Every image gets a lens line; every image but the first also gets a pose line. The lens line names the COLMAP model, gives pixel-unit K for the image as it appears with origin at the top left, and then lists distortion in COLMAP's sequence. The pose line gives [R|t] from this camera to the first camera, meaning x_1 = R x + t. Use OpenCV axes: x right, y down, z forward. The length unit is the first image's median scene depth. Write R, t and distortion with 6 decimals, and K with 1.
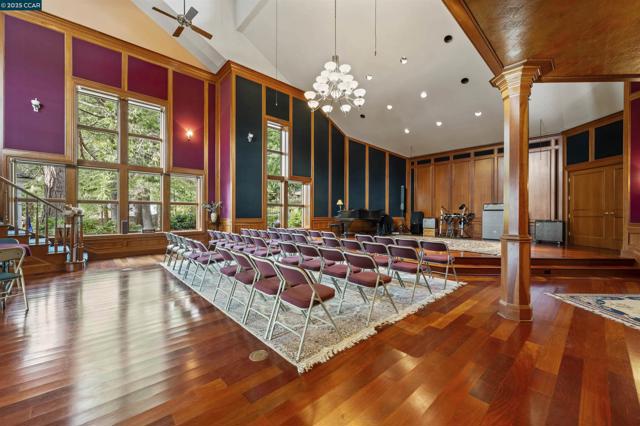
lens RADIAL K [[252.5, 0, 320.6], [0, 252.5, 213.5], [0, 0, 1]] dist [-0.001219, 0.000064]
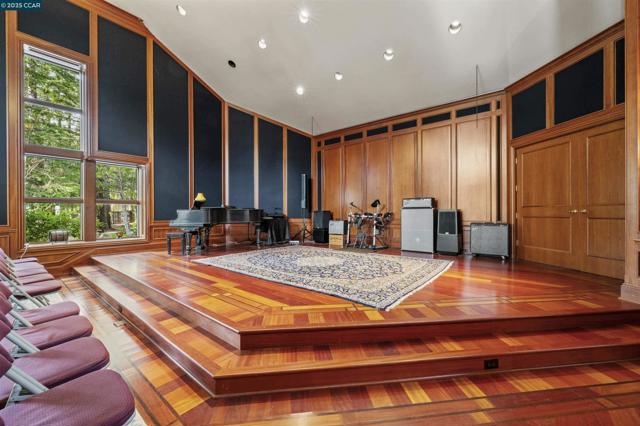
lens RADIAL K [[252.5, 0, 320.3], [0, 252.5, 213.5], [0, 0, 1]] dist [-0.001219, 0.000064]
pose [[0.988532, -0.005470, 0.150914, 0.332935], [0.005885, 0.999980, -0.002303, 0.001731], [-0.150898, 0.003165, 0.988544, 0.373518]]
